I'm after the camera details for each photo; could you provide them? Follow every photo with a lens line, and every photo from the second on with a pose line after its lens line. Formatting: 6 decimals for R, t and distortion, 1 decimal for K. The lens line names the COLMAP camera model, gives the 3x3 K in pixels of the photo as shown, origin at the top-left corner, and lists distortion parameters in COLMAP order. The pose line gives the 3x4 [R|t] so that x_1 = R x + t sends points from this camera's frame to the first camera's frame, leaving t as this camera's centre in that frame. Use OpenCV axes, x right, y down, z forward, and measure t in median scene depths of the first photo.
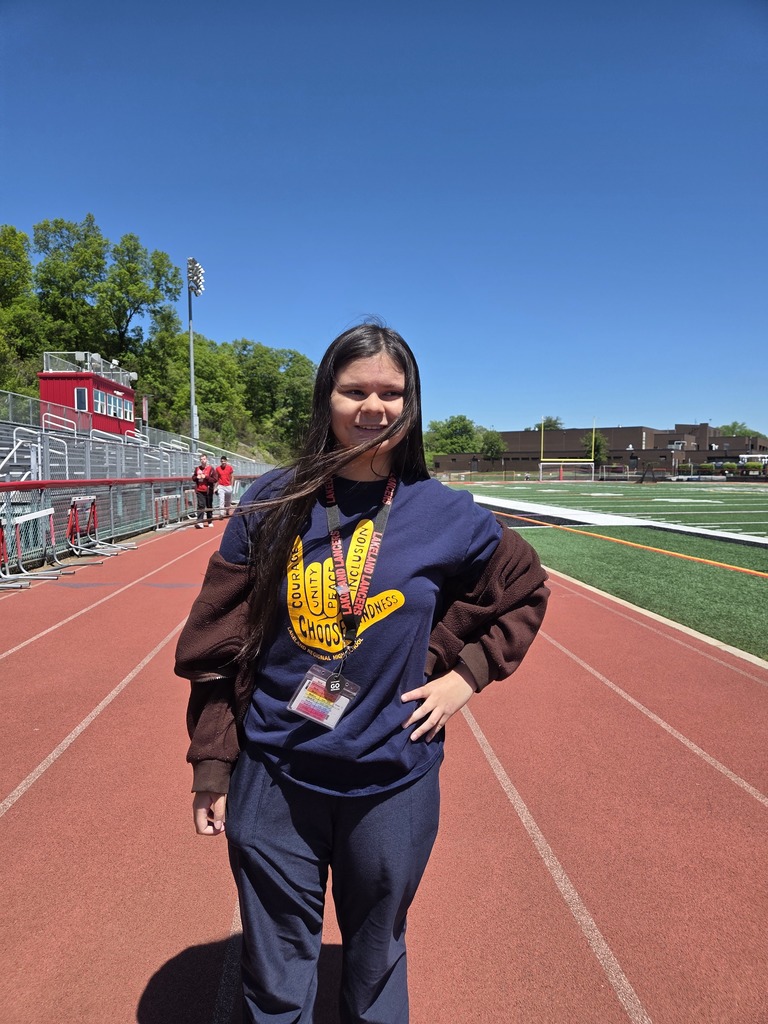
lens RADIAL K [[691.8, 0, 387.3], [0, 691.8, 518.6], [0, 0, 1]] dist [0.068357, -0.020736]
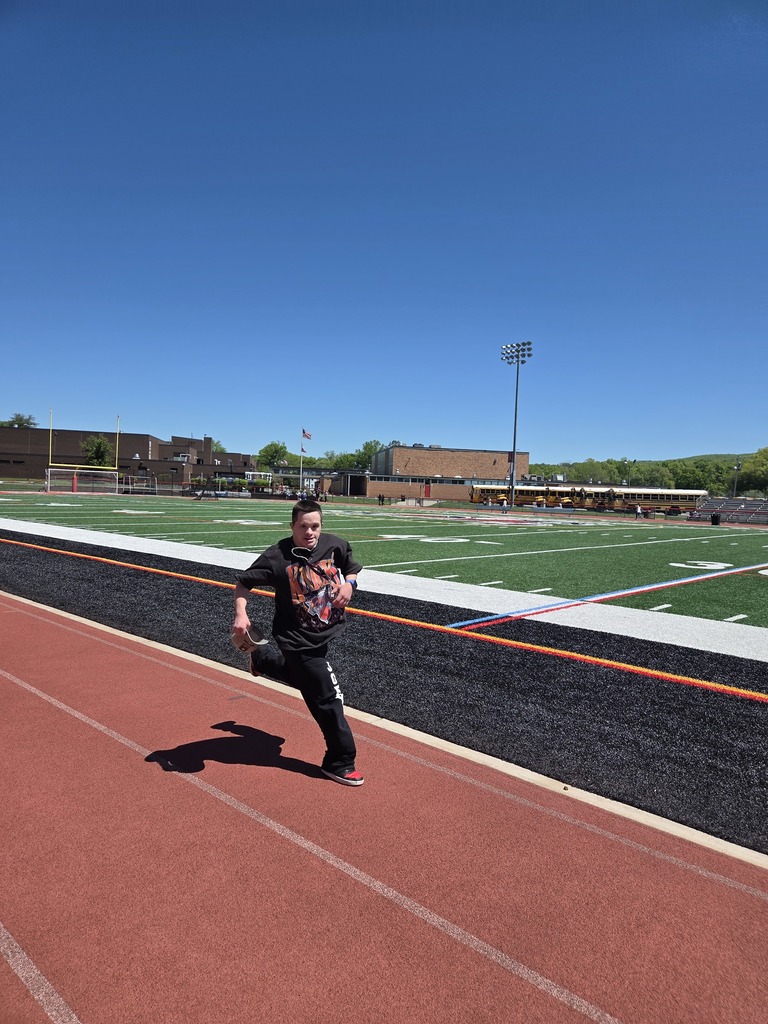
lens RADIAL K [[691.8, 0, 398.0], [0, 691.8, 492.7], [0, 0, 1]] dist [0.068357, -0.020736]
pose [[0.738450, 0.029121, 0.673679, -0.011146], [0.006843, 0.998692, -0.050671, -0.009940], [-0.674274, 0.042027, 0.737285, 0.147866]]
